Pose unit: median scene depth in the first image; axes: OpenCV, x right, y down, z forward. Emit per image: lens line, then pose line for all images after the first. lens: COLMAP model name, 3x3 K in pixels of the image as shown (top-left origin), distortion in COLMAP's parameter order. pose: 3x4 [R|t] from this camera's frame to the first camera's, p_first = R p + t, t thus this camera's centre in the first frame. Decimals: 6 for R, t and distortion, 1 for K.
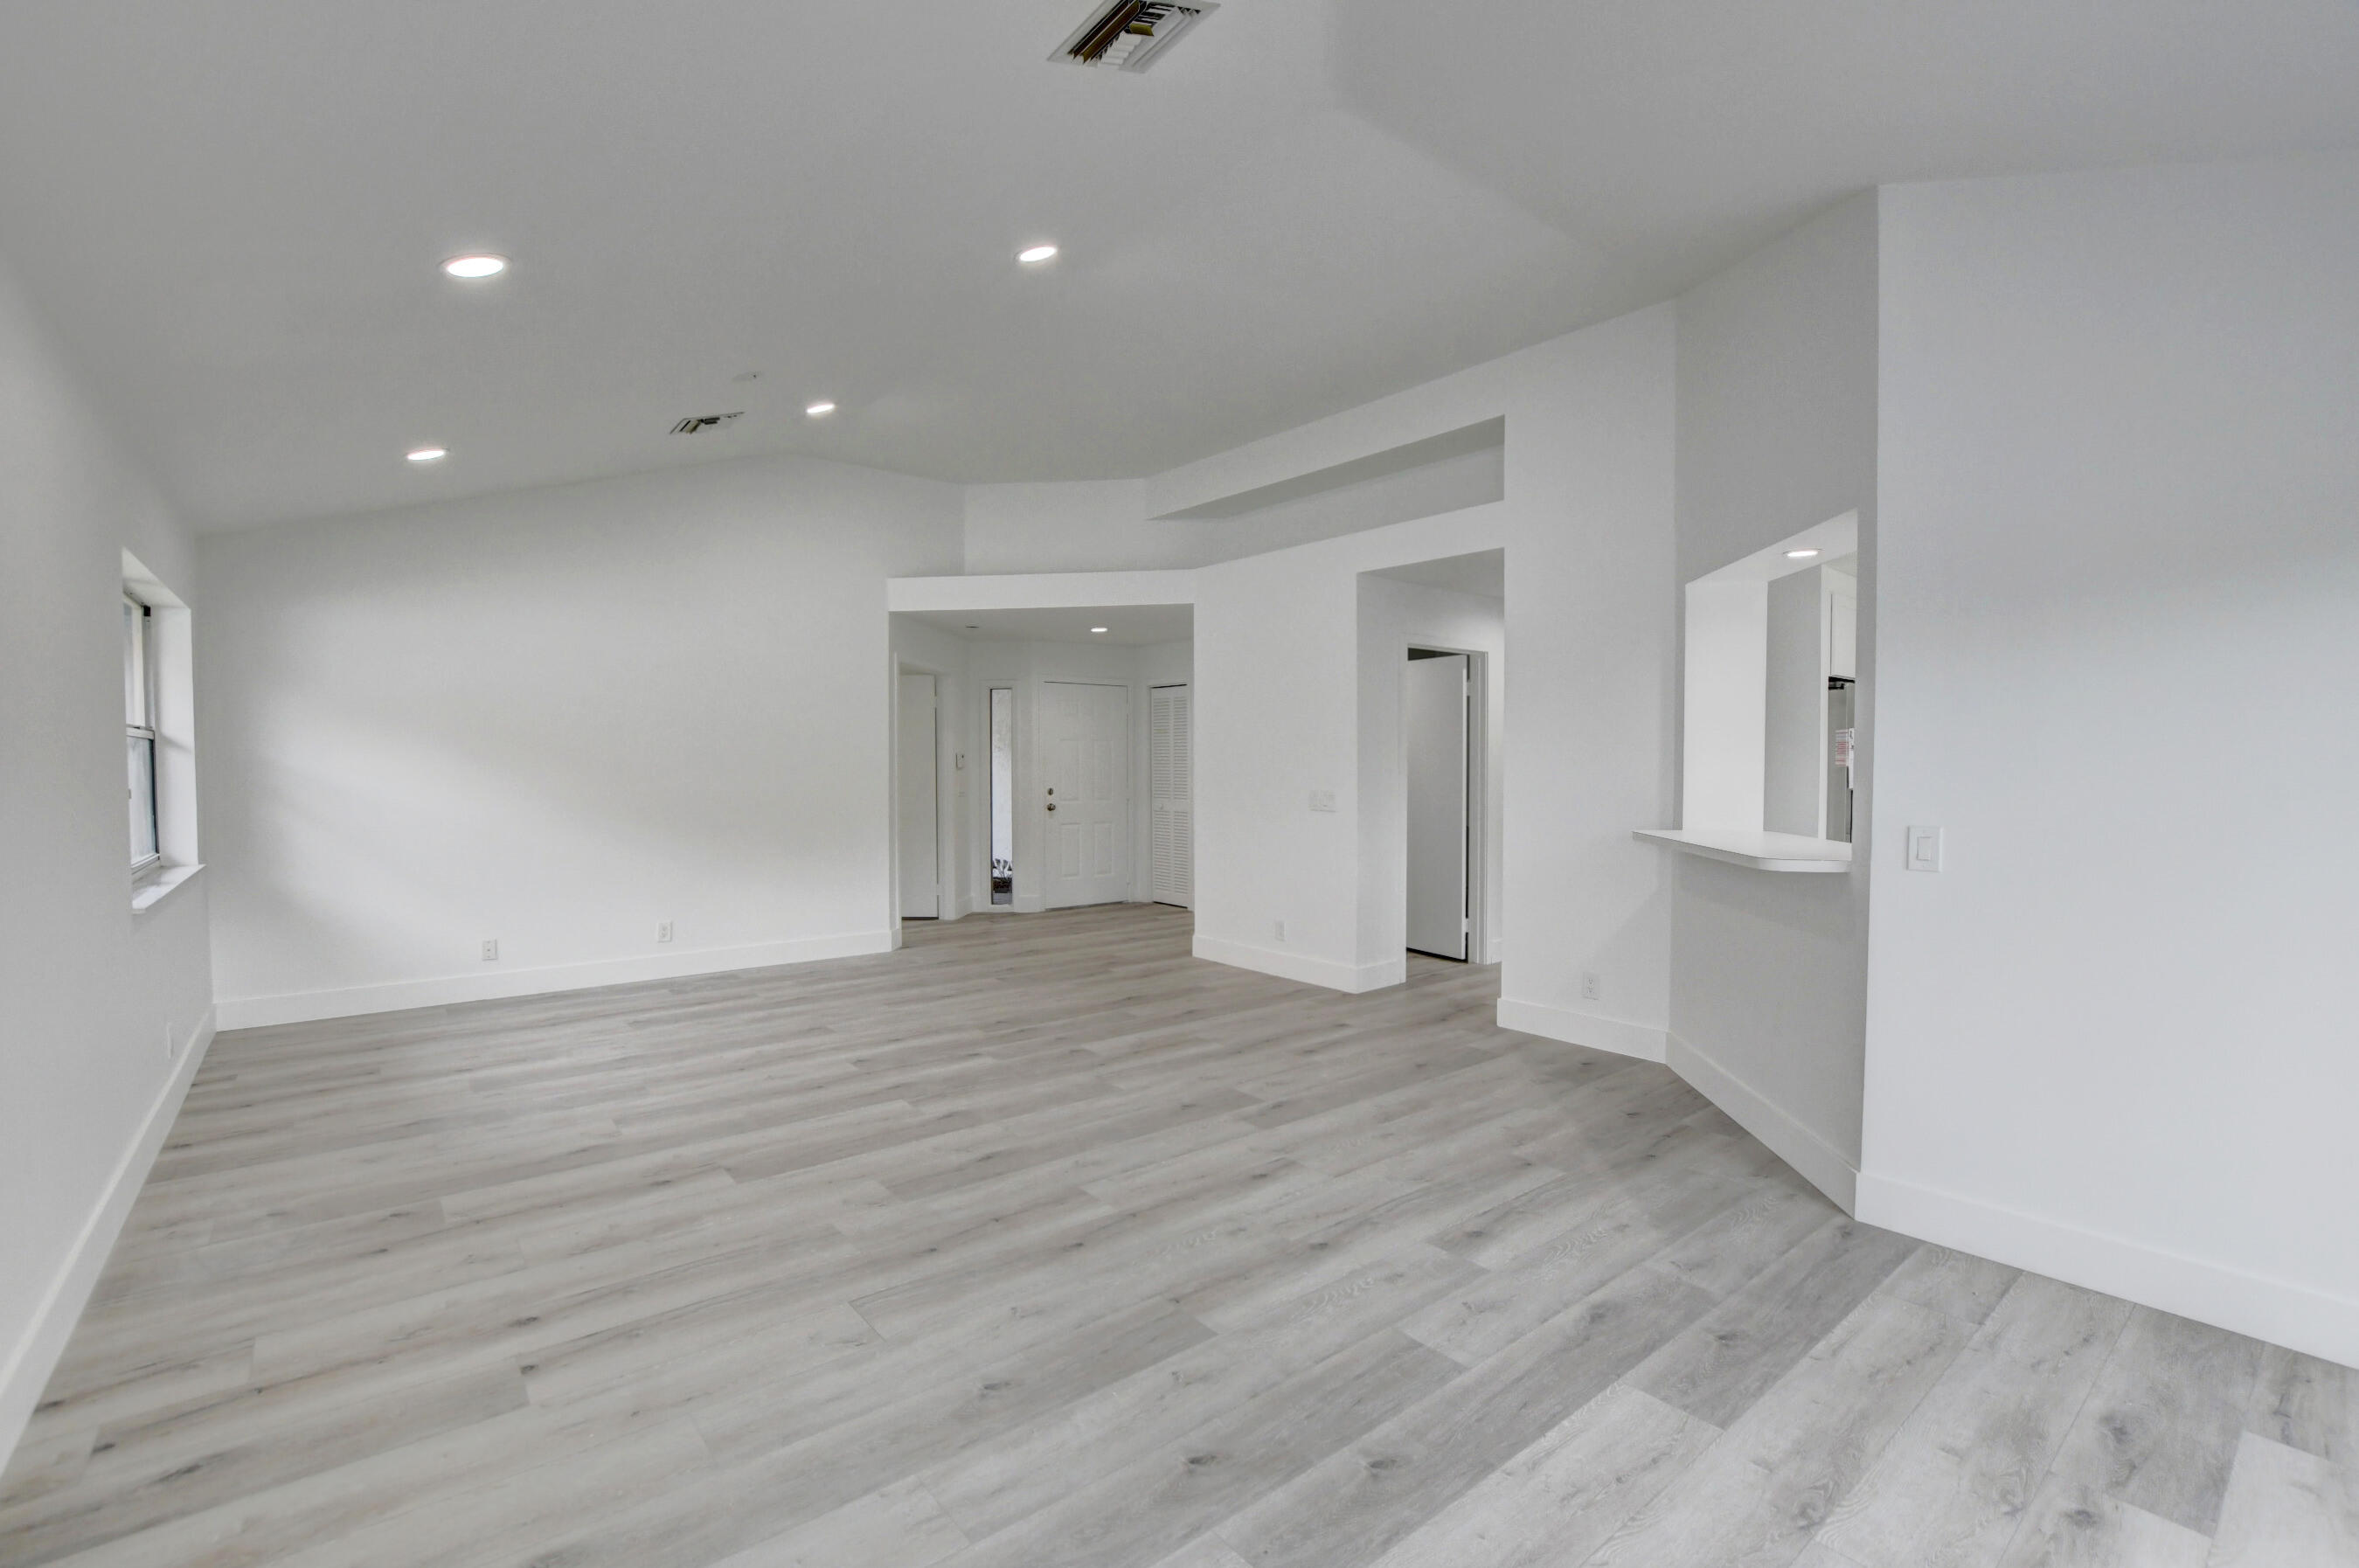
lens RADIAL K [[1052.3, 0, 1179.5], [0, 1052.3, 784.0], [0, 0, 1]] dist [-0.012507, 0.000475]
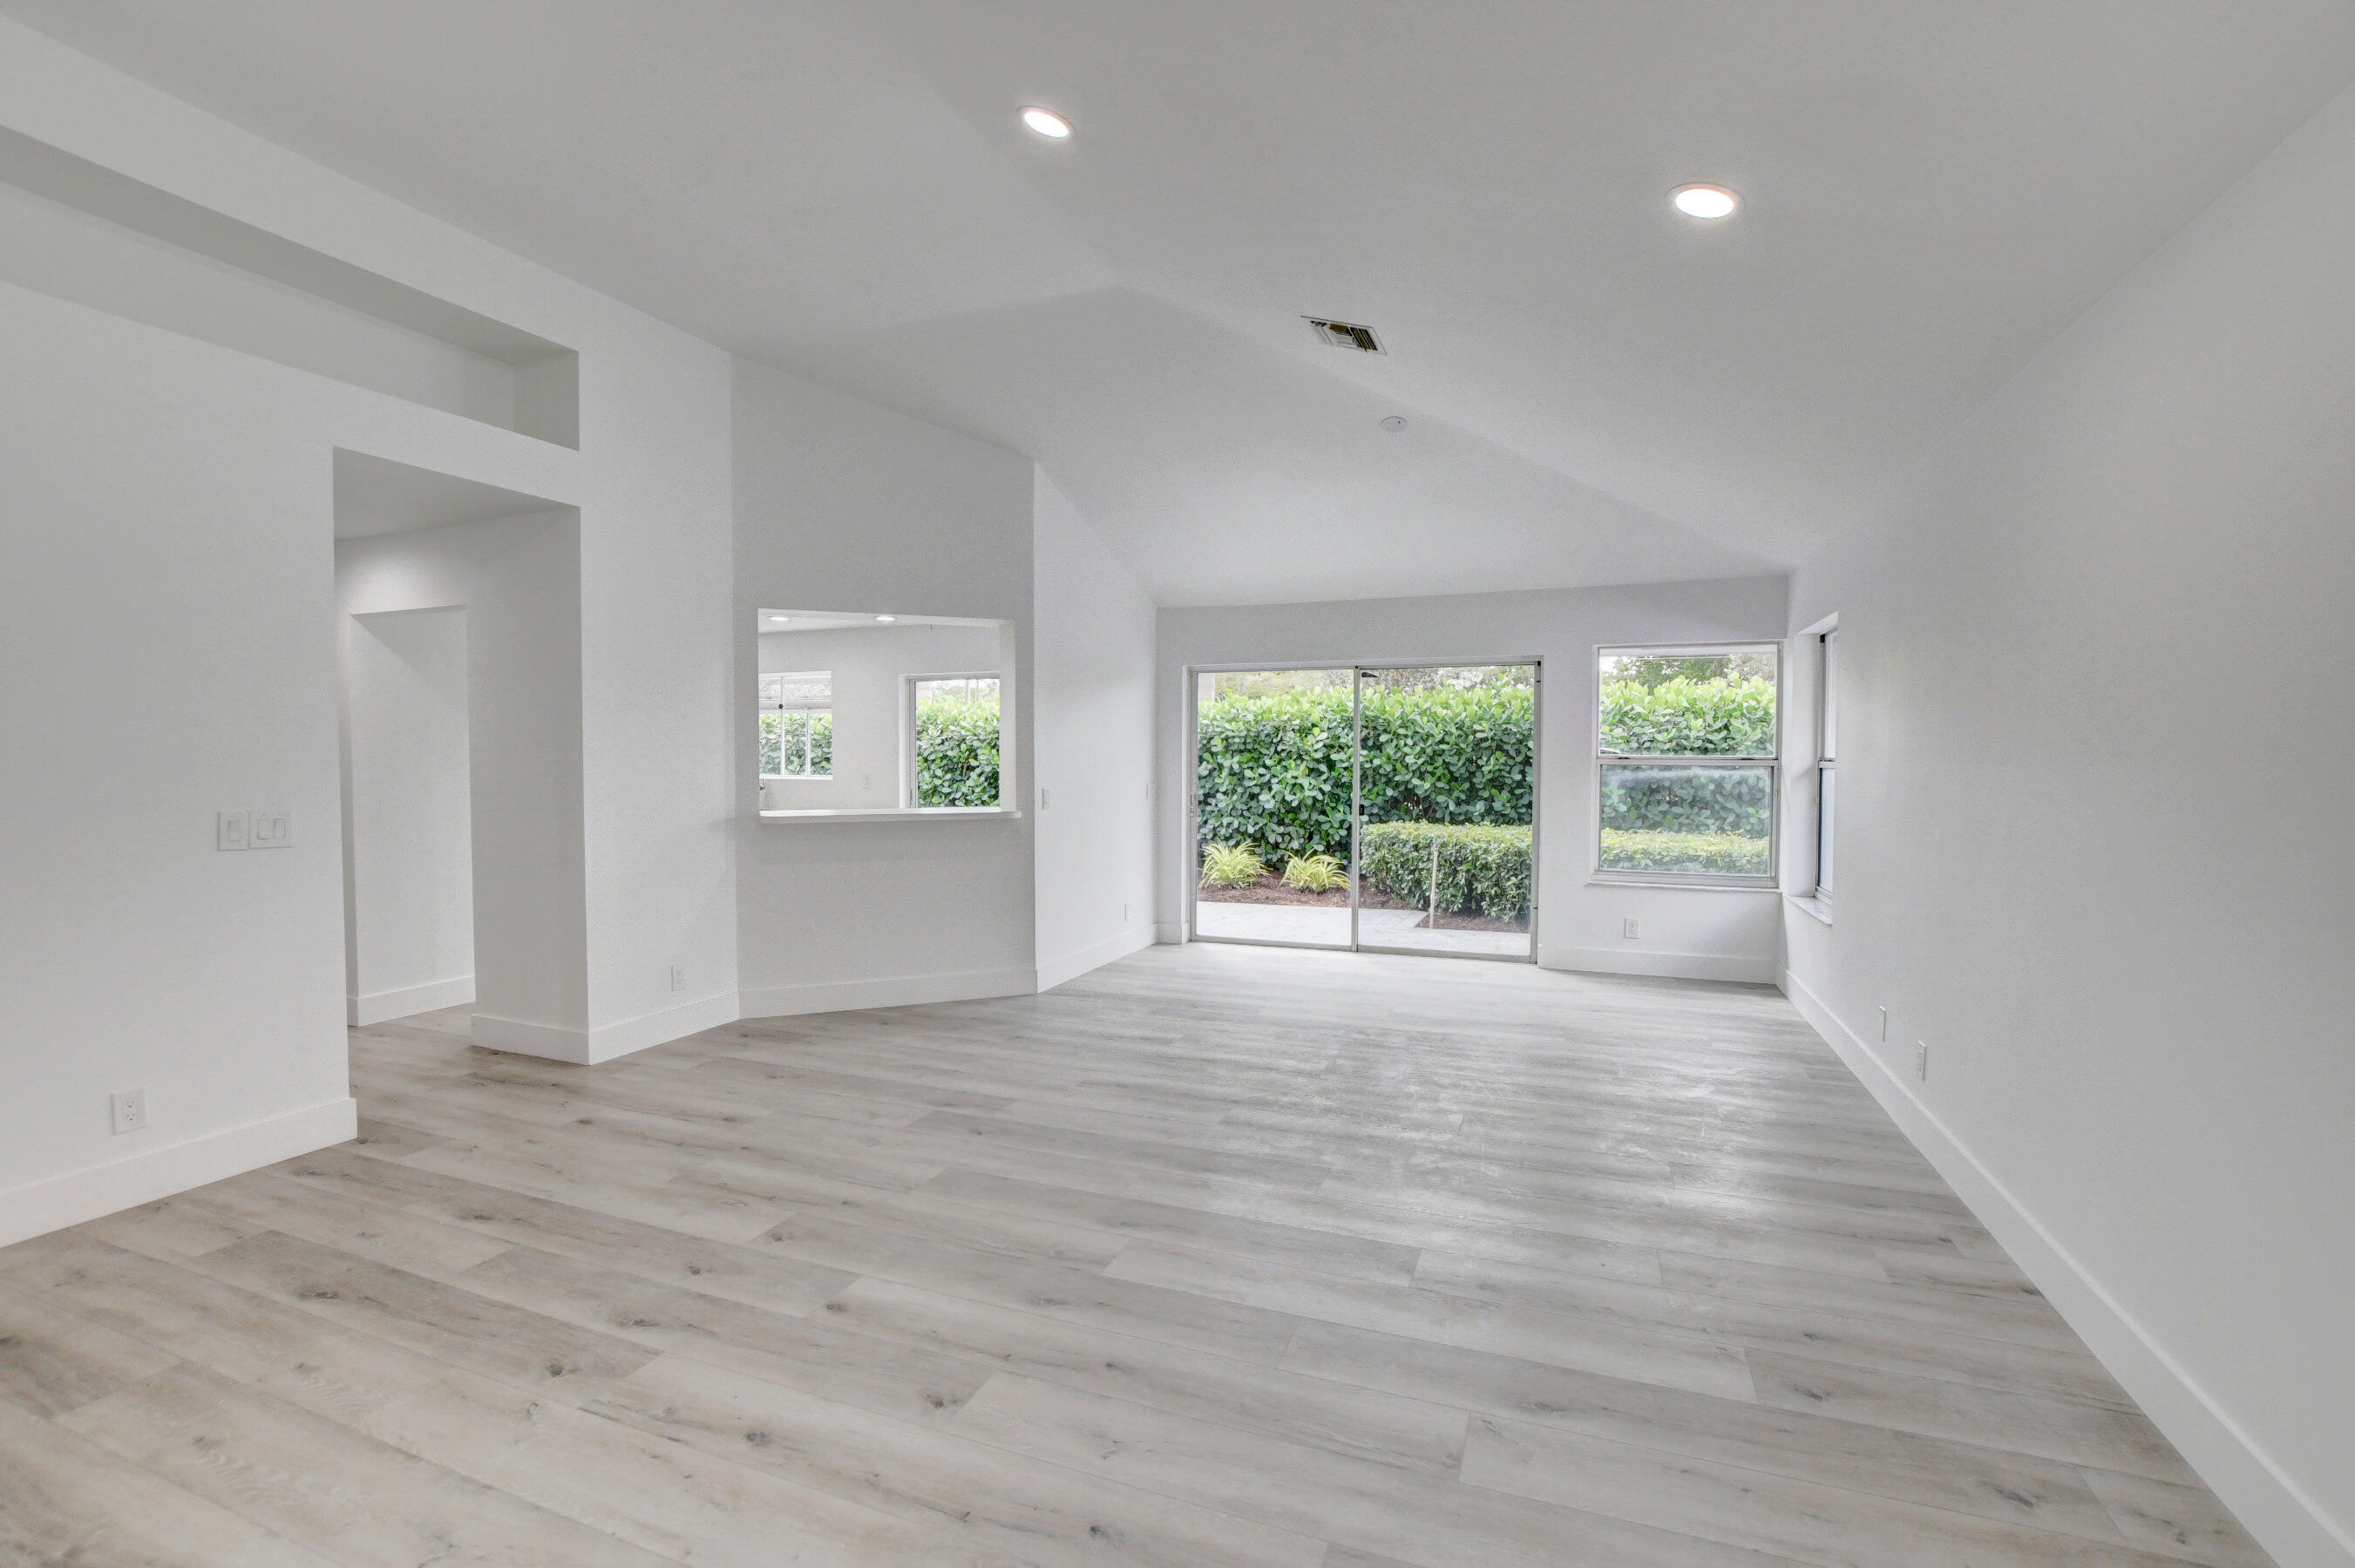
lens RADIAL K [[1034.8, 0, 1171.9], [0, 1034.8, 788.5], [0, 0, 1]] dist [-0.028578, 0.001181]
pose [[-0.493259, -0.028427, 0.869418, -0.803728], [0.019607, 0.998849, 0.043783, -0.028009], [-0.869661, 0.038643, -0.492134, 1.216833]]
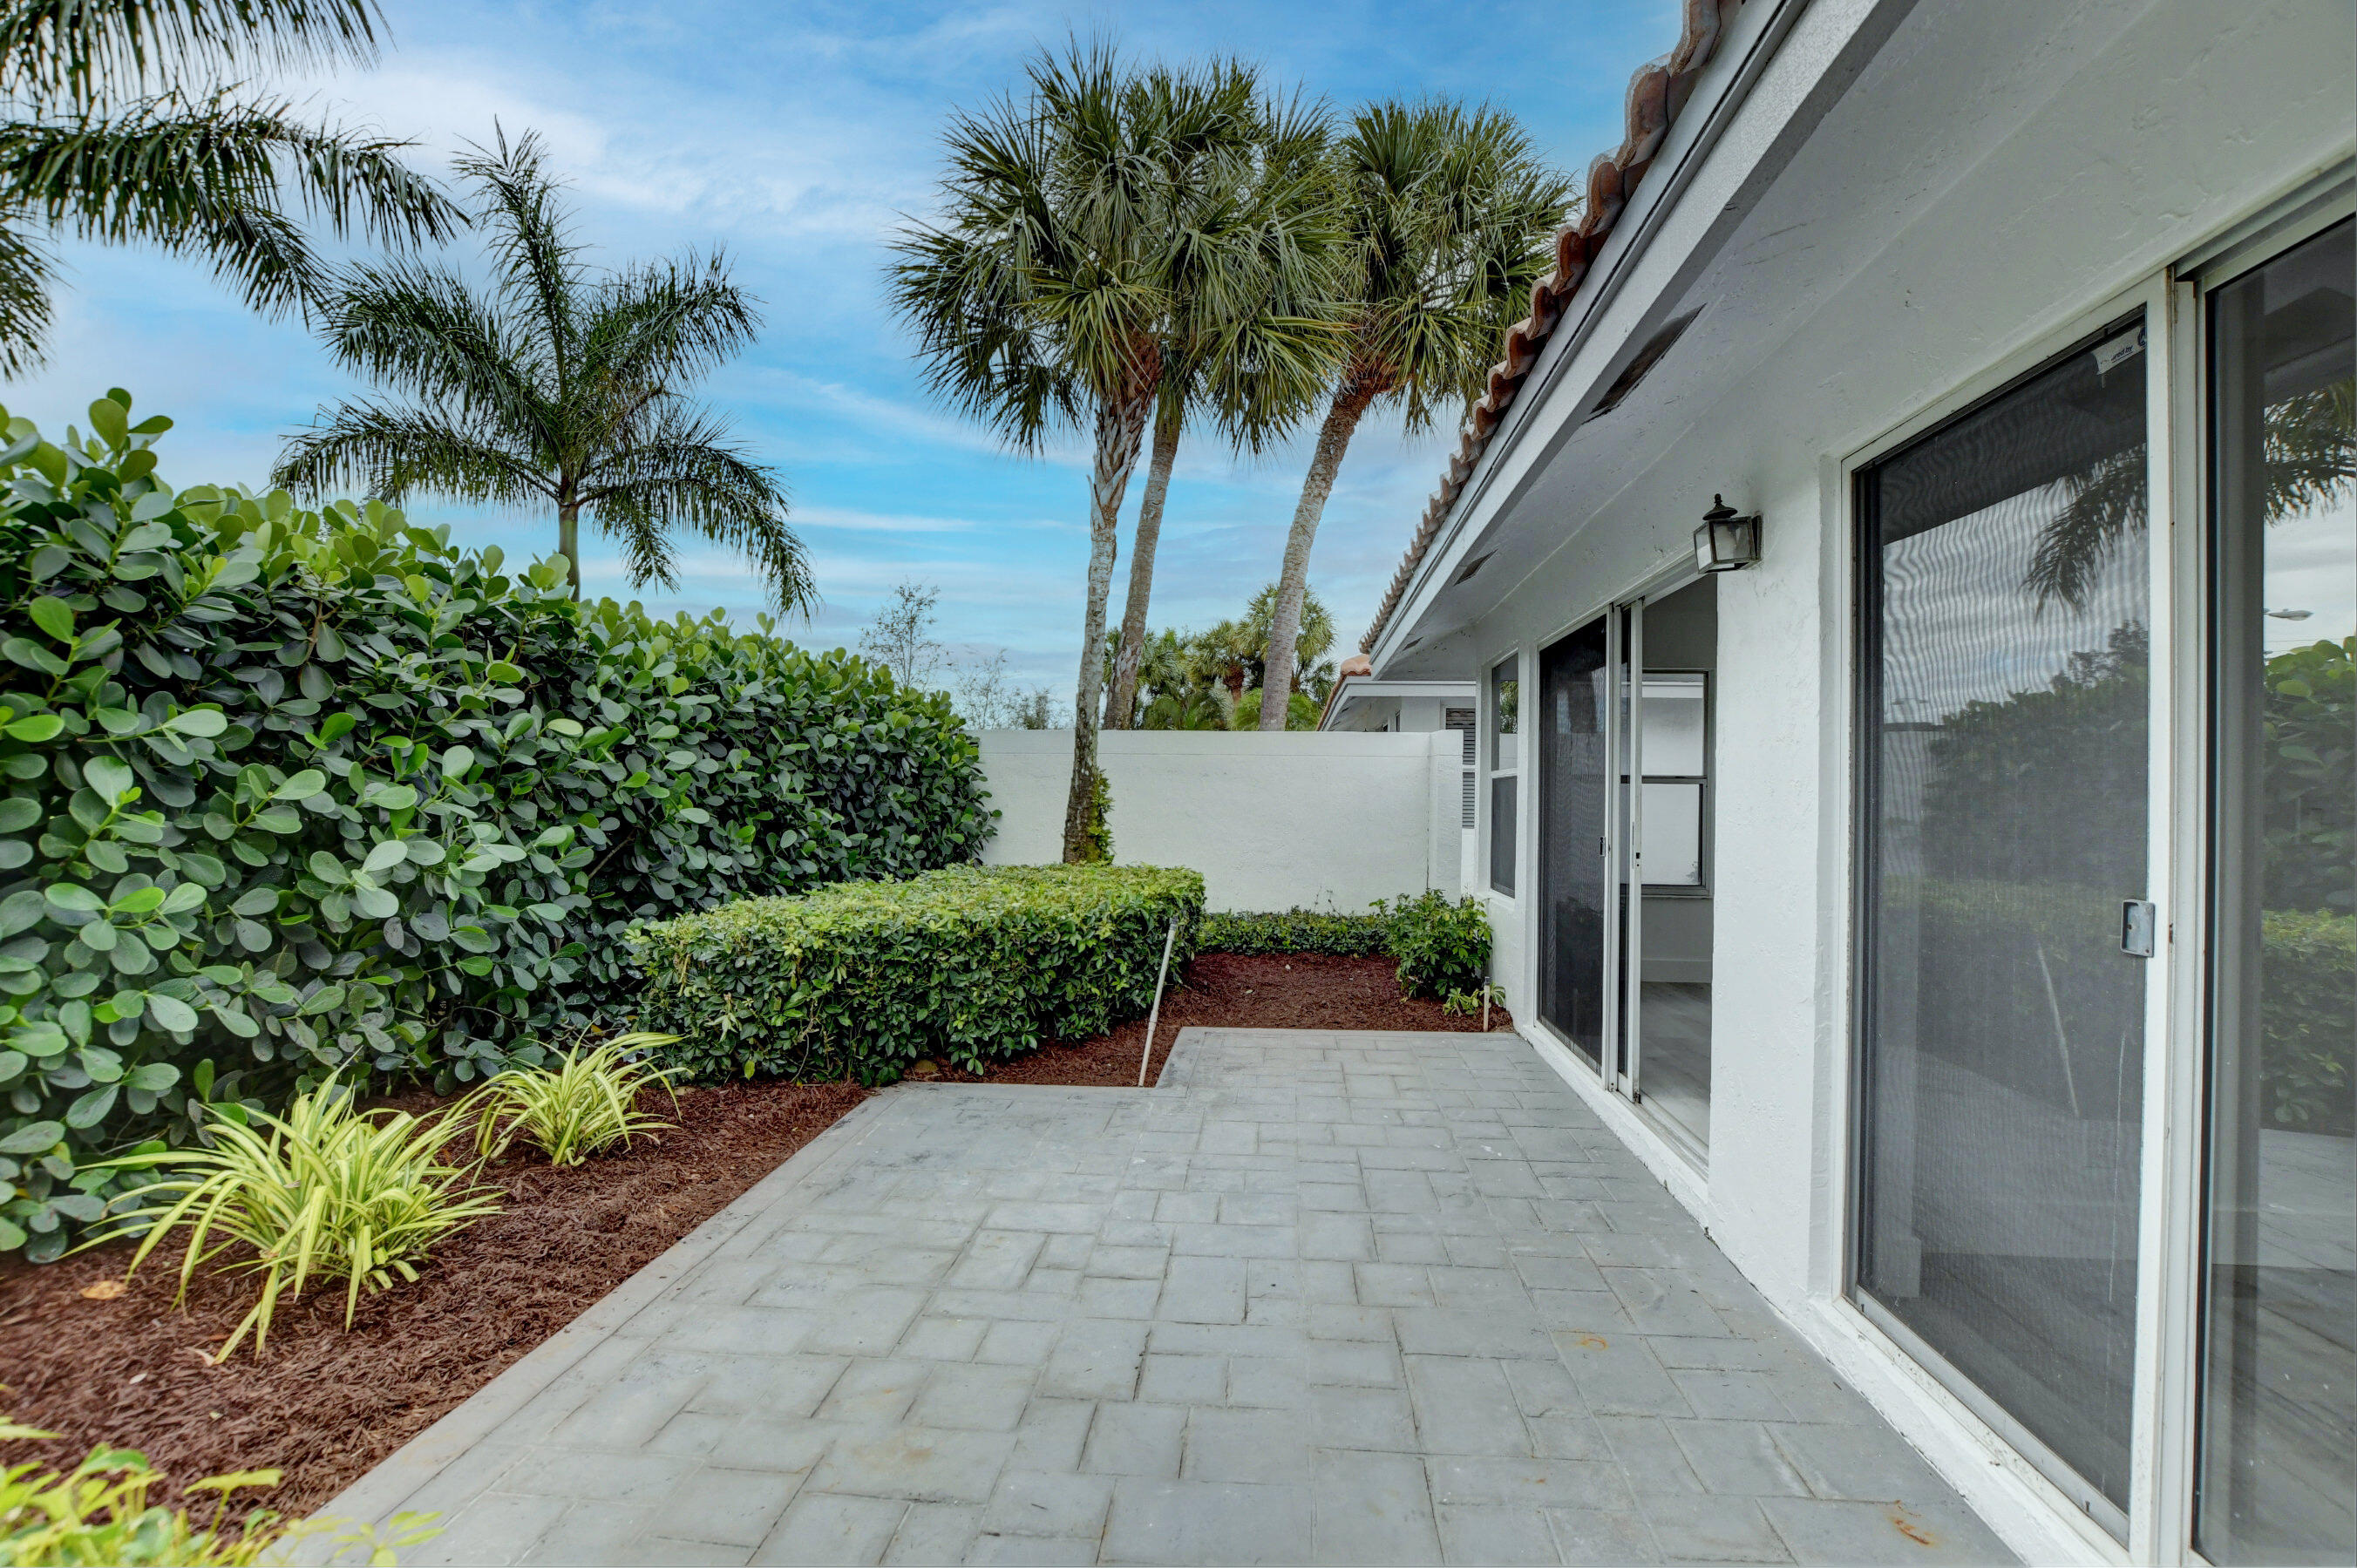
lens RADIAL K [[1035.6, 0, 1172.9], [0, 1035.6, 788.5], [0, 0, 1]] dist [-0.028578, 0.001181]
pose [[-0.711314, -0.016204, -0.702688, 1.486480], [-0.031927, 0.999447, 0.009272, 0.034060], [0.702149, 0.029030, -0.711438, 0.546090]]
